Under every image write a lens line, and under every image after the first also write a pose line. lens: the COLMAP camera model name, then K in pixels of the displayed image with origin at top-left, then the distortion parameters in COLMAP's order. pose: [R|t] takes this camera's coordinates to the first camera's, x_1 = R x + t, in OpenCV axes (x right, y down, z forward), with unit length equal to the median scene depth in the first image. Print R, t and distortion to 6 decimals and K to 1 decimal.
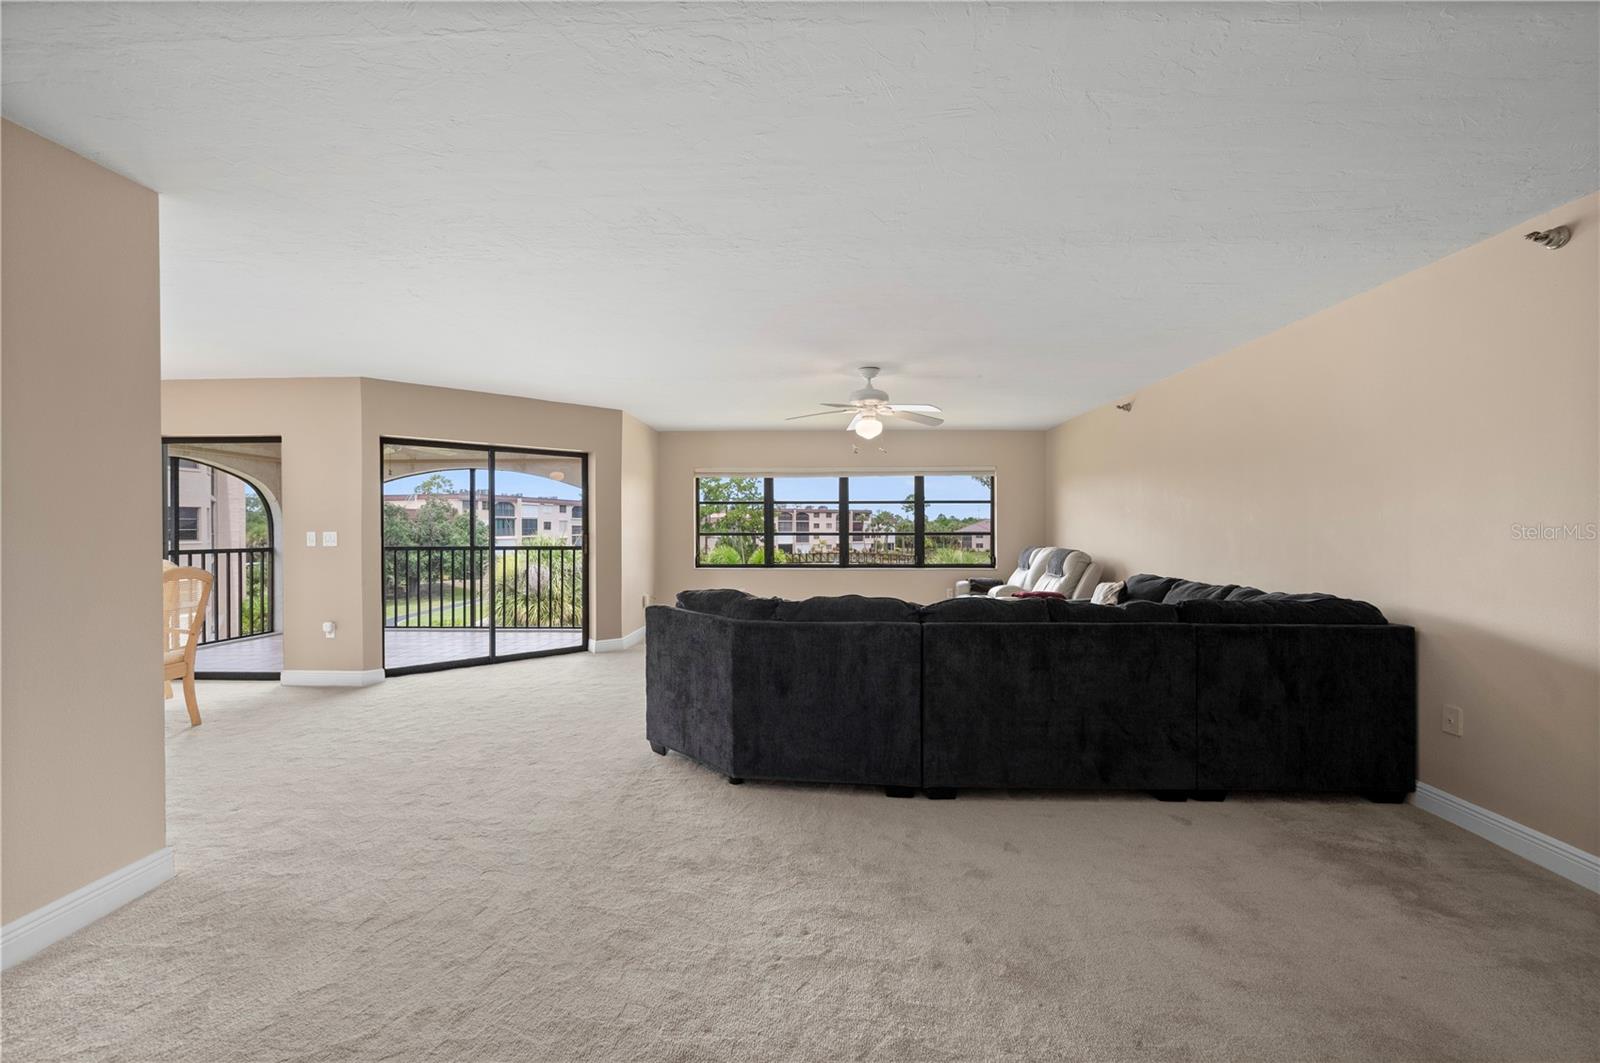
lens RADIAL K [[656.4, 0, 797.9], [0, 656.4, 530.8], [0, 0, 1]] dist [-0.003683, 0.000618]
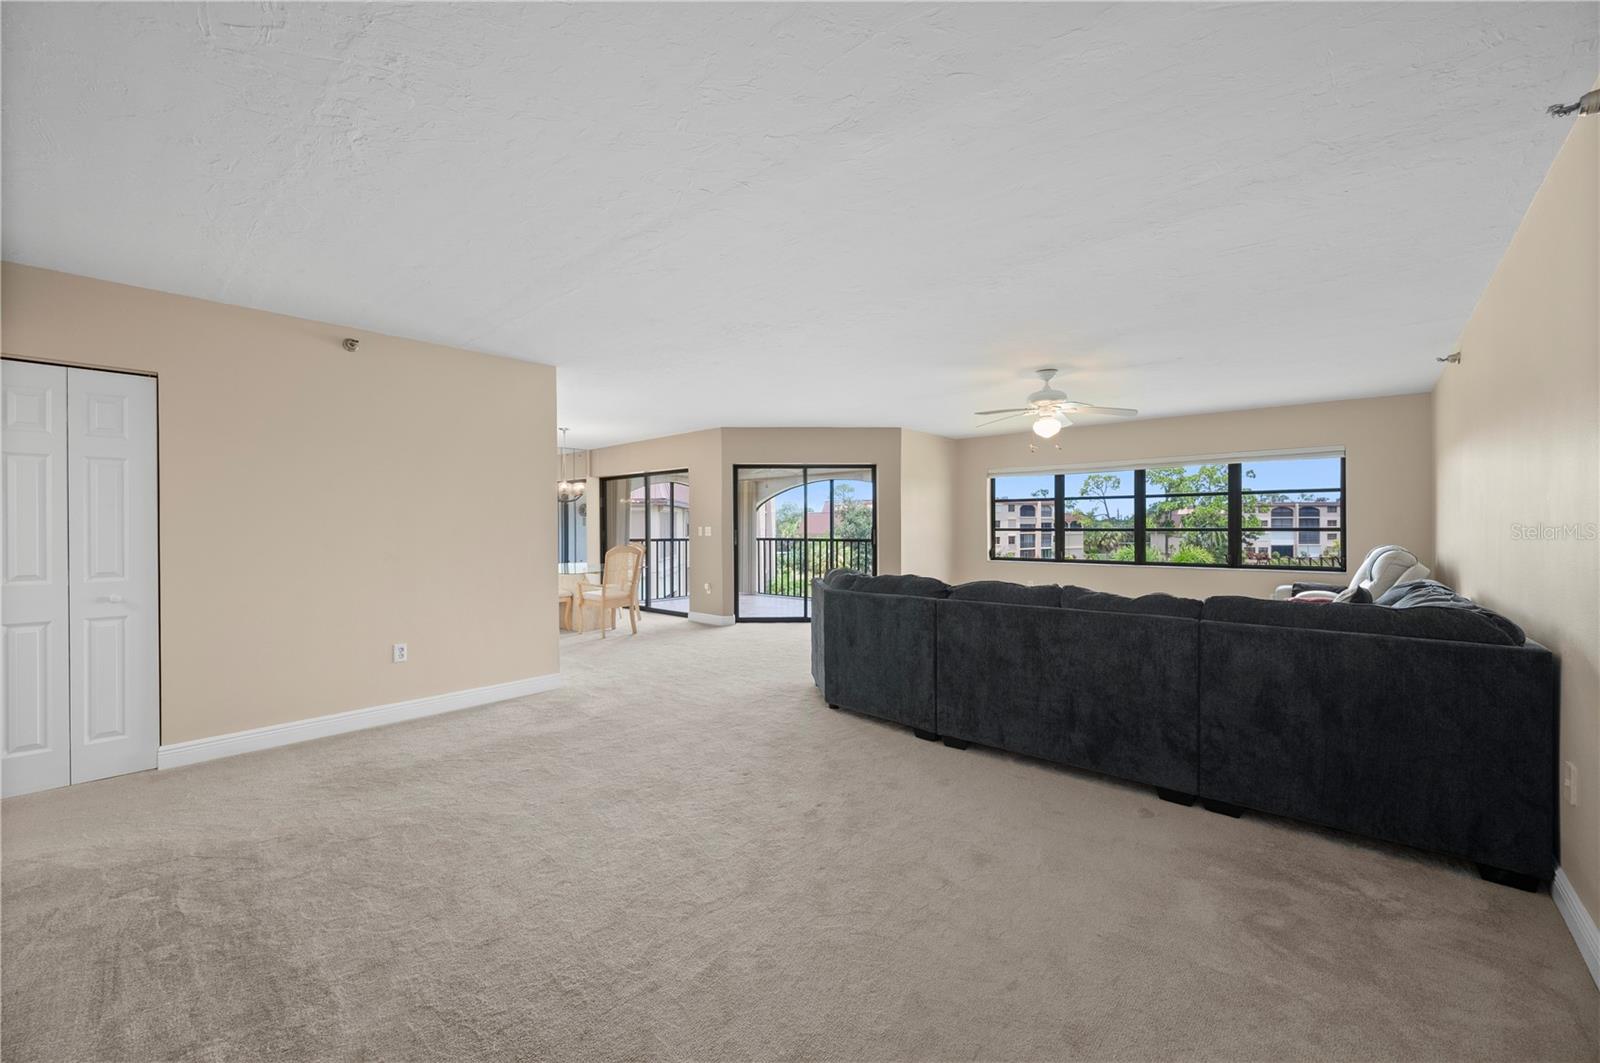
lens RADIAL K [[631.3, 0, 795.7], [0, 631.3, 532.8], [0, 0, 1]] dist [-0.001466, 0.000168]
pose [[0.768072, 0.003715, -0.640352, 0.682892], [0.000857, 0.999976, 0.006830, 0.009145], [0.640363, -0.005795, 0.768051, -0.061249]]
